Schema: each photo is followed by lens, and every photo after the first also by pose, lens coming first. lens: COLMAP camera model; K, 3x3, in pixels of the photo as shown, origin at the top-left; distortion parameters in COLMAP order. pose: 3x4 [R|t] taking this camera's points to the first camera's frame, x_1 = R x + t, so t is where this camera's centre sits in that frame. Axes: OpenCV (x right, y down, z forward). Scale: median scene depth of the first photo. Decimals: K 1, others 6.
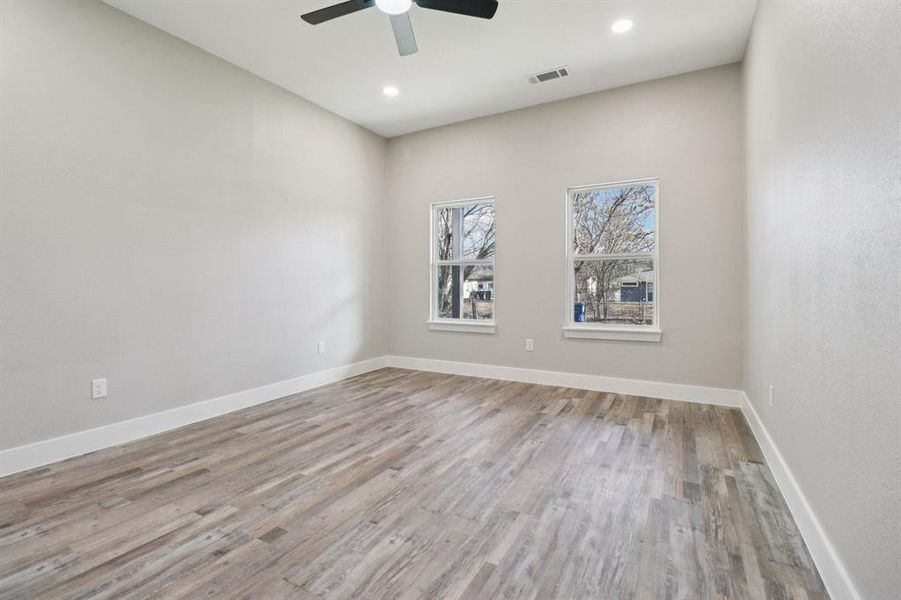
lens RADIAL K [[408.8, 0, 452.2], [0, 408.8, 283.8], [0, 0, 1]] dist [-0.012894, -0.000387]
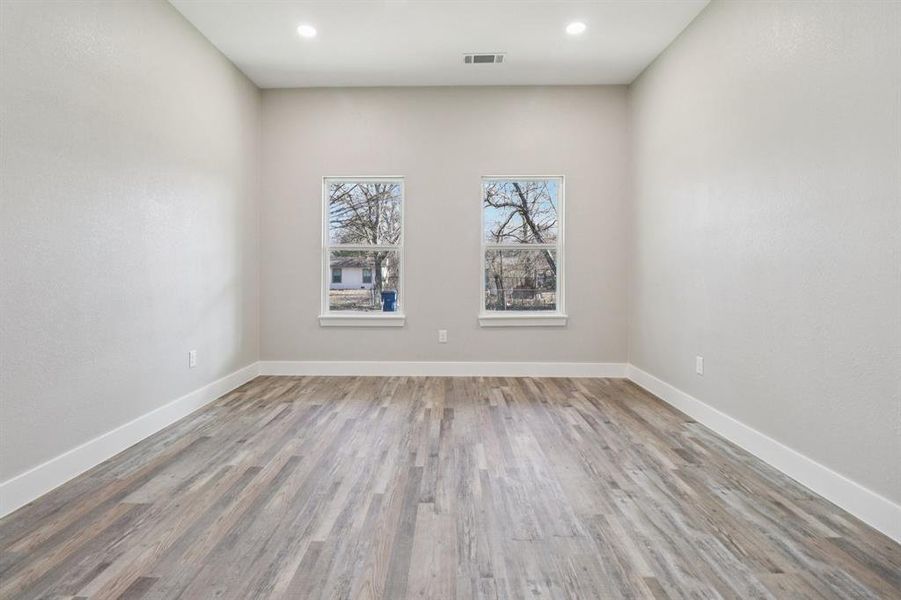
lens RADIAL K [[420.4, 0, 444.8], [0, 420.4, 270.4], [0, 0, 1]] dist [-0.013370, -0.001883]
pose [[0.887814, 0.005706, 0.460168, -0.419986], [-0.004107, 0.999982, -0.004475, 0.001267], [-0.460185, 0.002083, 0.887821, 0.212292]]
